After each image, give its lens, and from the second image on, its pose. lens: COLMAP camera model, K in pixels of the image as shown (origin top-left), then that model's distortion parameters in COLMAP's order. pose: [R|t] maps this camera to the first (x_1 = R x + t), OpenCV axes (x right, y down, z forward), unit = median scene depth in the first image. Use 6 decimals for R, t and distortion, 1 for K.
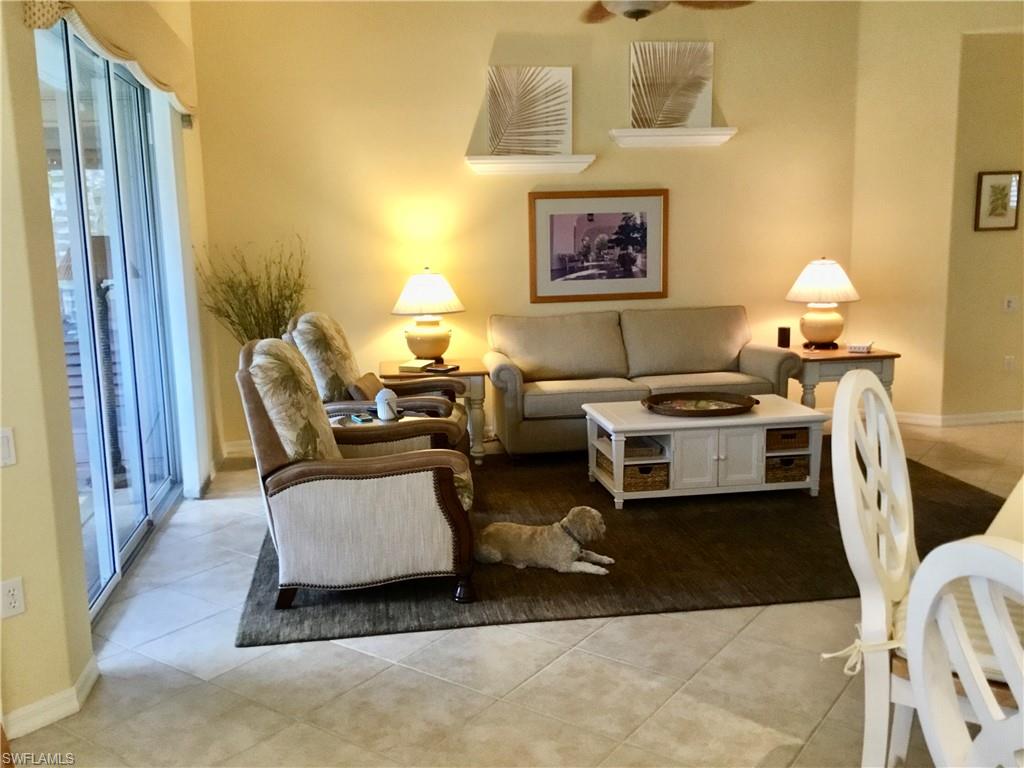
lens RADIAL K [[919.4, 0, 515.6], [0, 919.4, 385.2], [0, 0, 1]] dist [0.121158, -0.263260]
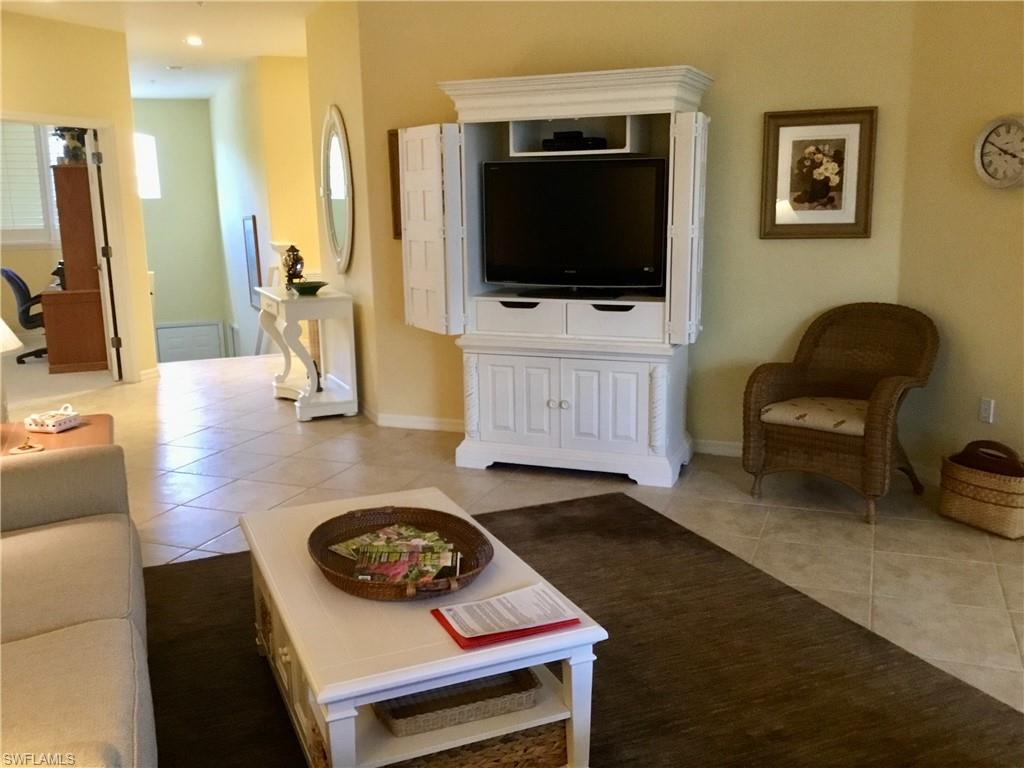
lens RADIAL K [[919.4, 0, 515.6], [0, 919.4, 385.2], [0, 0, 1]] dist [0.121158, -0.263260]
pose [[-0.235081, -0.163939, 0.958051, -0.214485], [0.183869, 0.960376, 0.209454, -0.114749], [-0.954426, 0.225394, -0.195623, 0.772308]]
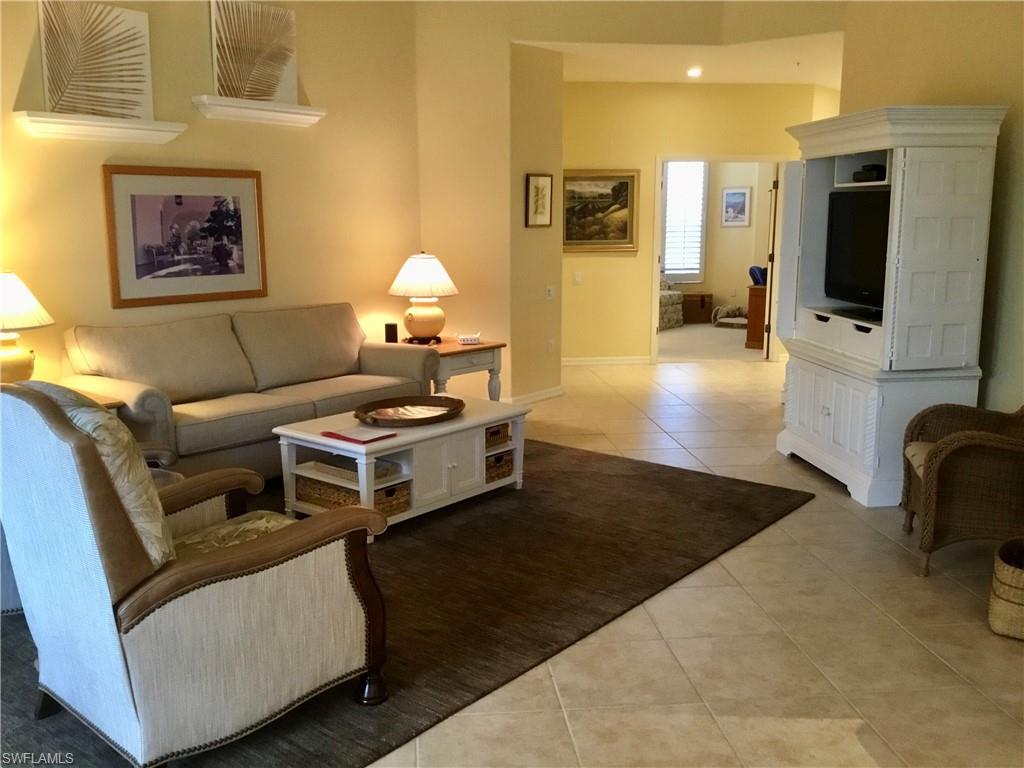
lens RADIAL K [[919.4, 0, 515.6], [0, 919.4, 385.2], [0, 0, 1]] dist [0.121158, -0.263260]
pose [[0.744948, -0.095879, 0.660196, -0.258923], [0.092835, 0.994888, 0.039734, -0.025194], [-0.660631, 0.031689, 0.750041, 0.197999]]
